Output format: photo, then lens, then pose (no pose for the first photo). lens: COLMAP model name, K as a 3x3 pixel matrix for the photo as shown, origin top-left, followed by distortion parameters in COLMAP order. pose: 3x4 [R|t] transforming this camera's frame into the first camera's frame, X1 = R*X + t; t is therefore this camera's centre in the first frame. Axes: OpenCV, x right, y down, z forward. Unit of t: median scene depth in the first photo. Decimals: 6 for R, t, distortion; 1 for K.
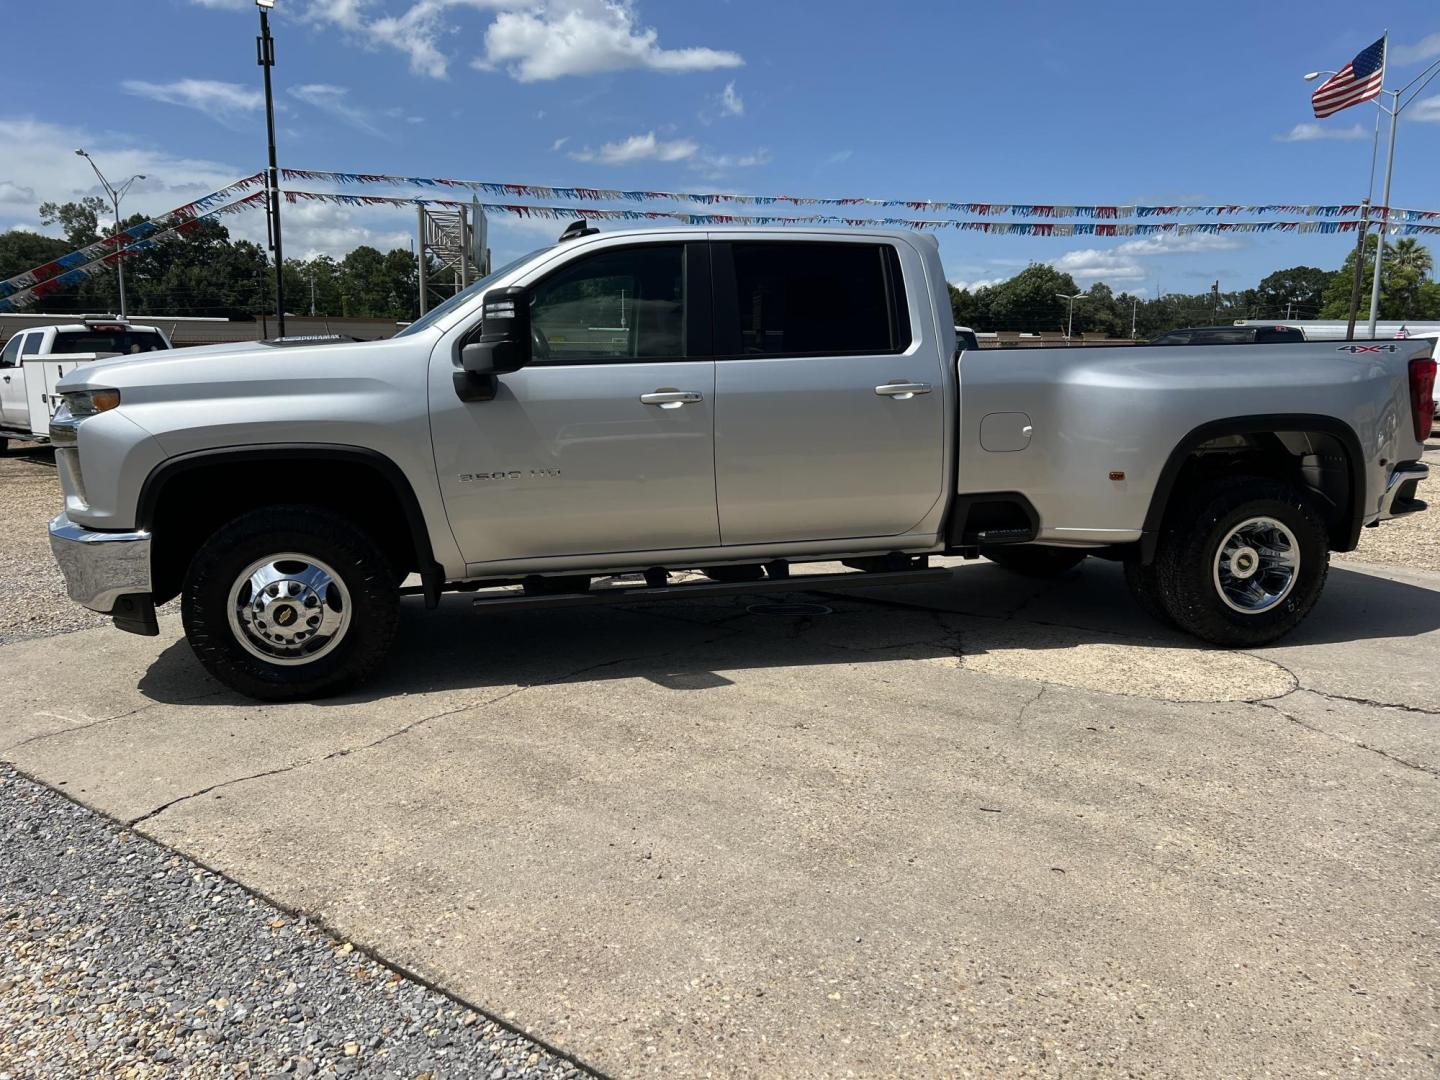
lens RADIAL K [[1130.5, 0, 720.0], [0, 1130.5, 540.0], [0, 0, 1]] dist [0.094530, -0.111790]
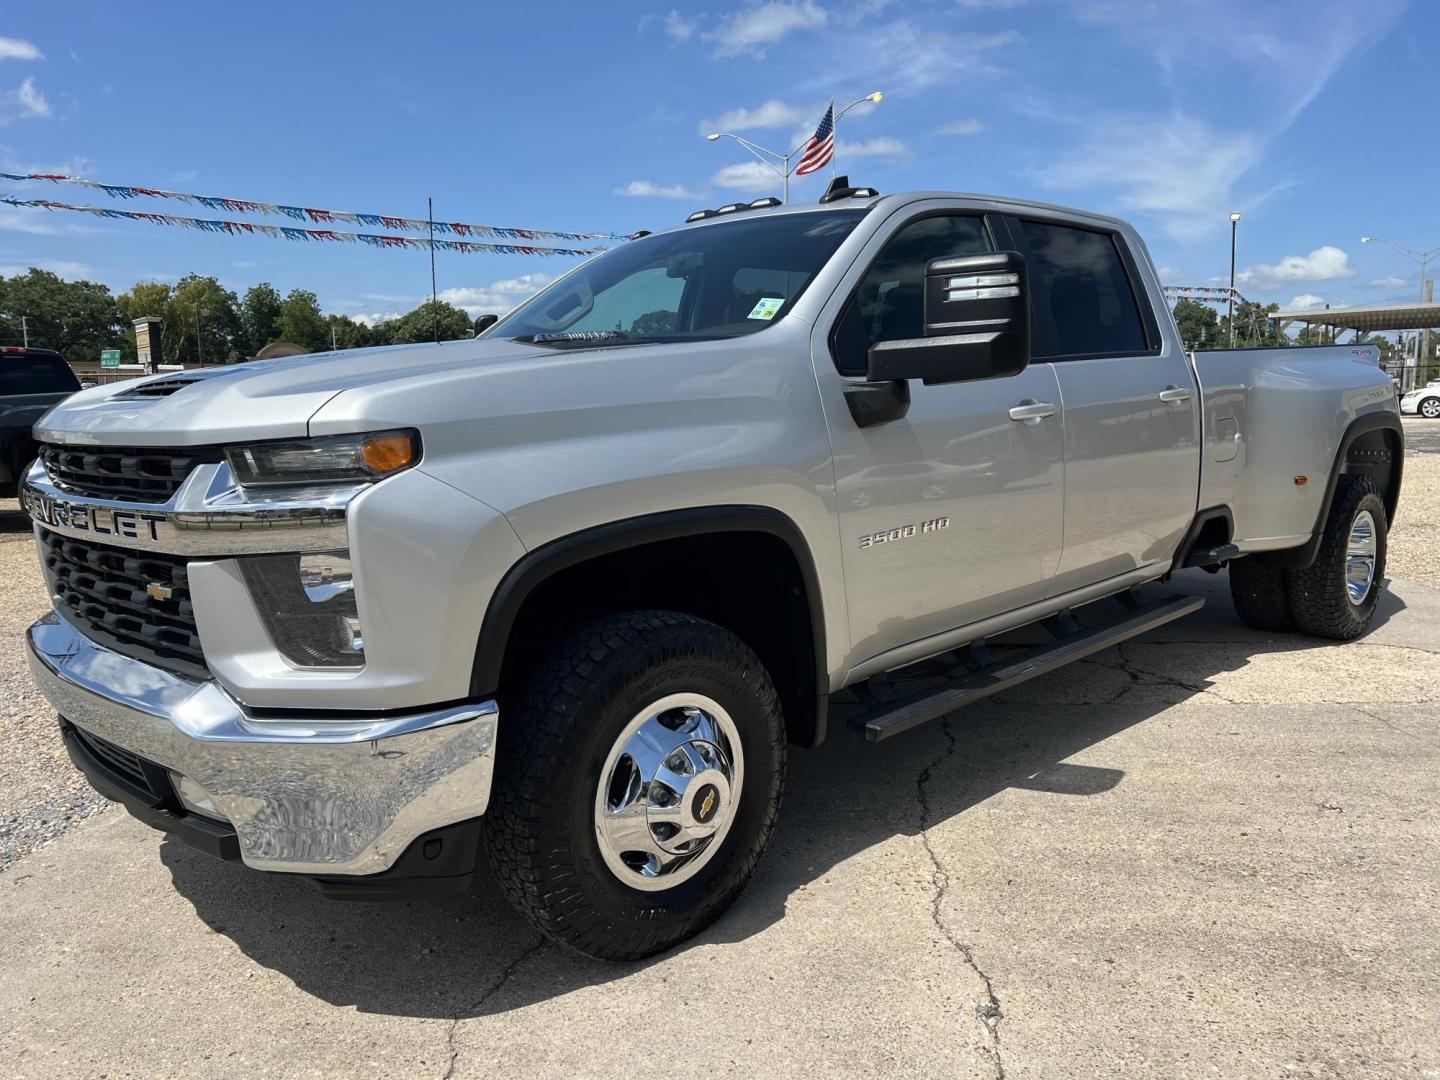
lens RADIAL K [[1130.5, 0, 720.0], [0, 1130.5, 540.0], [0, 0, 1]] dist [0.094530, -0.111790]
pose [[0.847319, -0.093726, 0.522748, -0.570943], [0.110292, 0.993899, -0.000571, -0.057253], [-0.519505, 0.058138, 0.852487, 0.423442]]
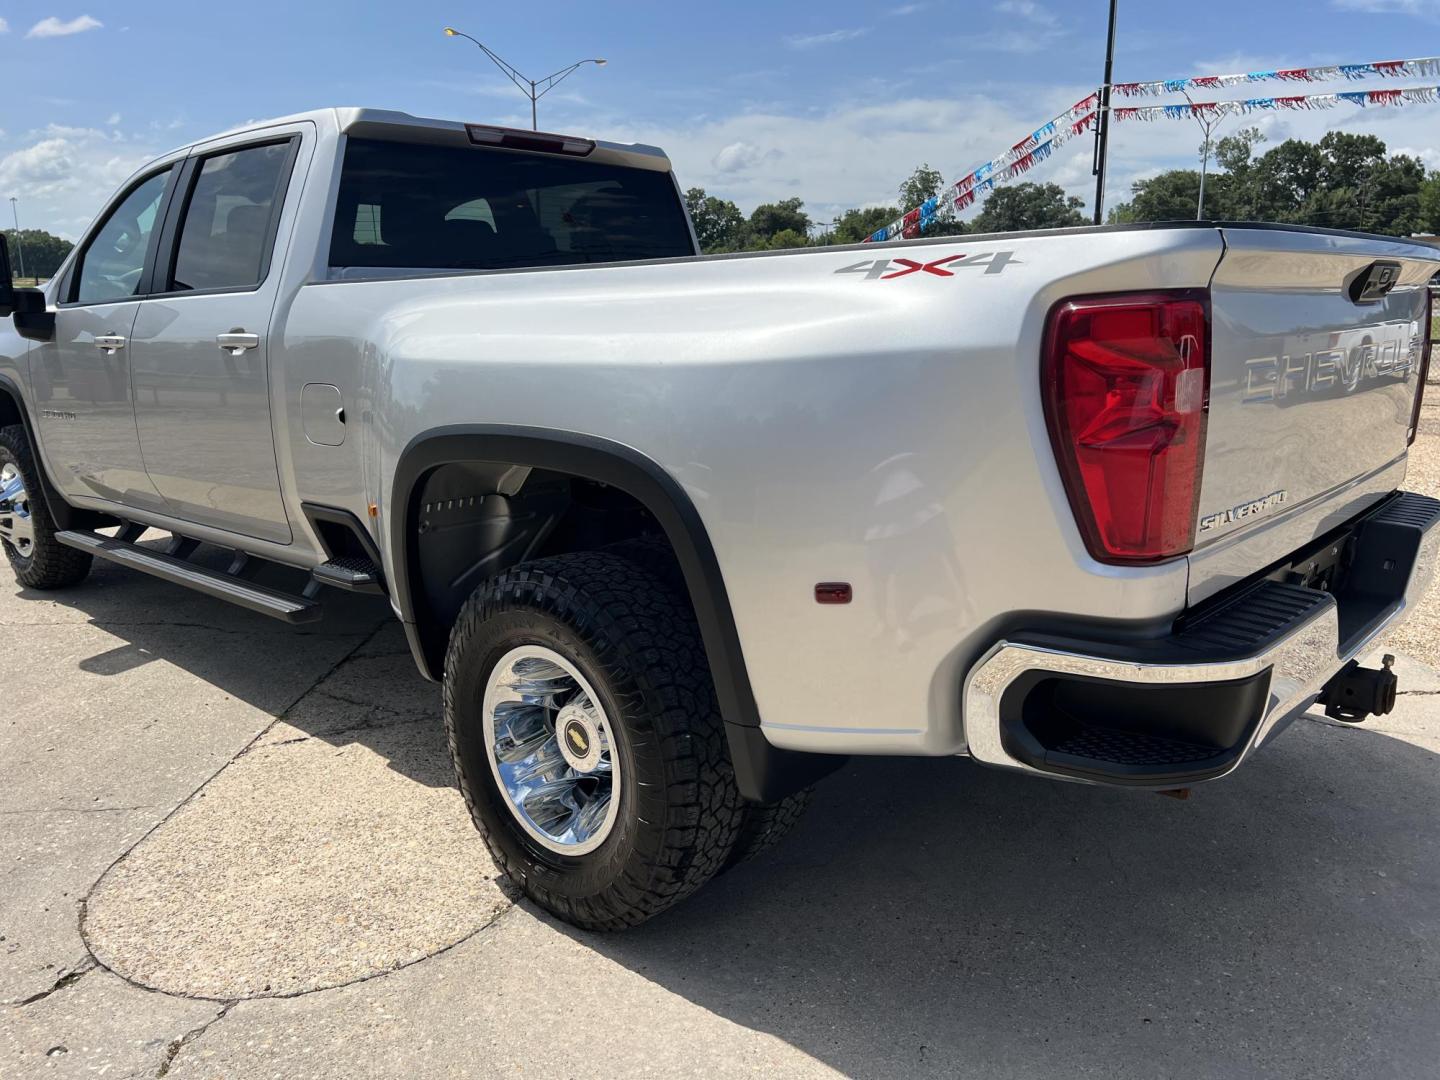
lens RADIAL K [[1110.6, 0, 720.0], [0, 1110.6, 540.0], [0, 0, 1]] dist [0.010390, 0.003439]
pose [[0.559627, 0.172217, -0.810653, 0.870773], [-0.117394, 0.984780, 0.128168, -0.128624], [0.820388, 0.023439, 0.571327, 0.817884]]
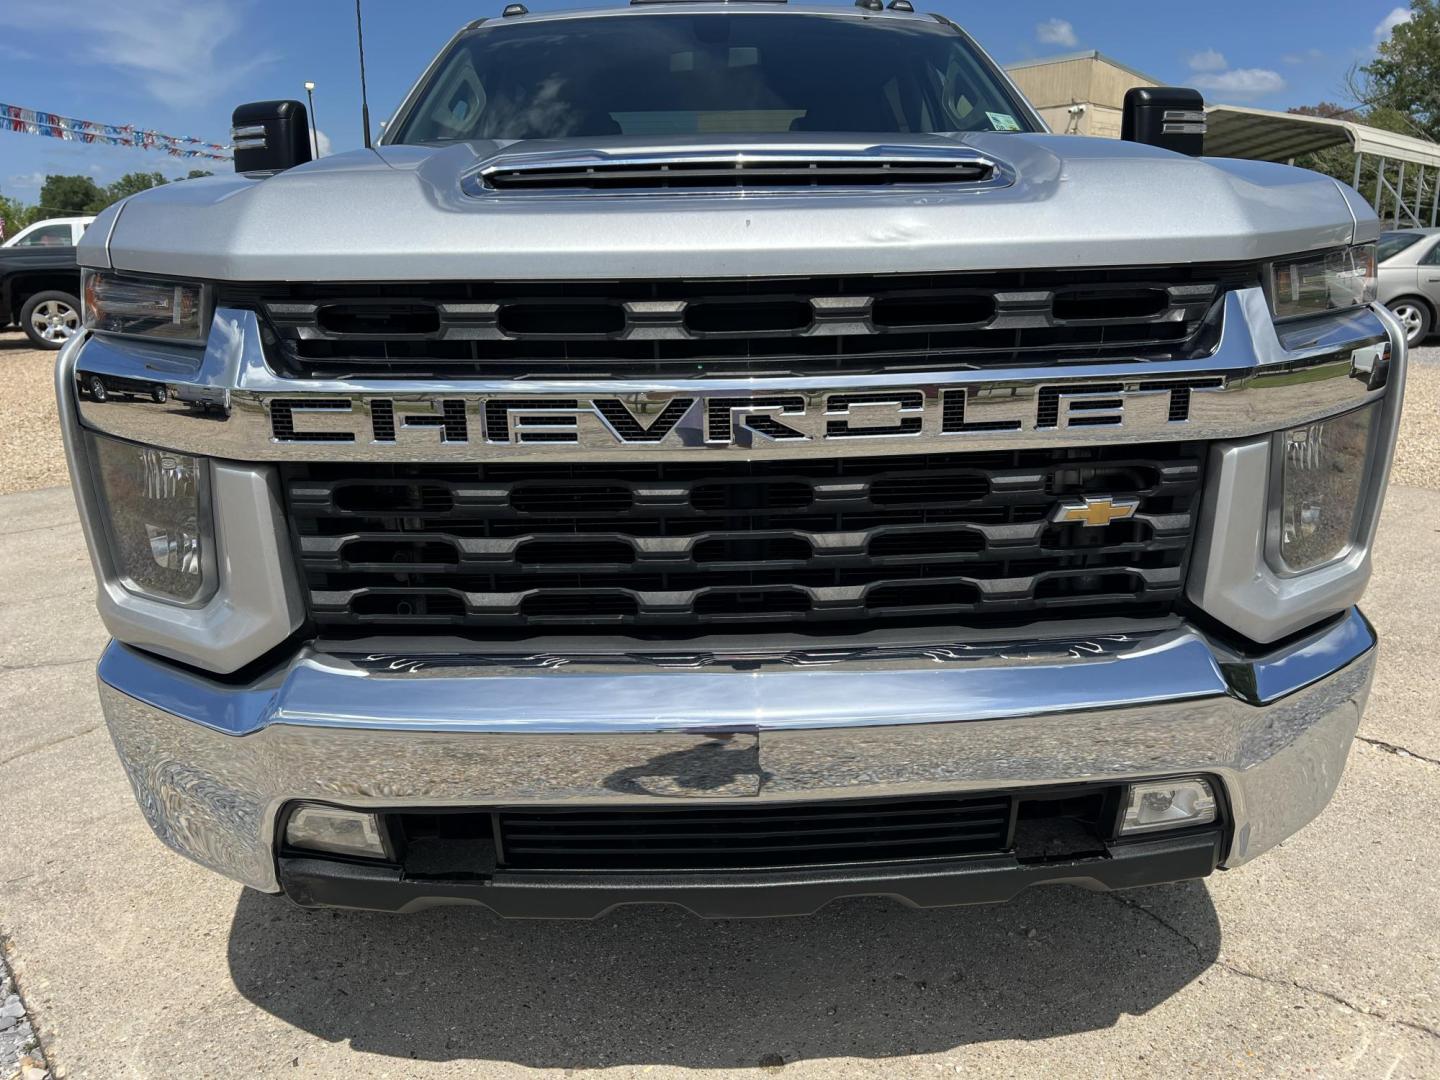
lens RADIAL K [[1130.5, 0, 720.0], [0, 1130.5, 540.0], [0, 0, 1]] dist [0.094530, -0.111790]
pose [[0.148360, -0.250613, 0.956652, -0.804601], [0.172878, 0.959034, 0.224426, -0.133278], [-0.973705, 0.132088, 0.185608, 0.967870]]
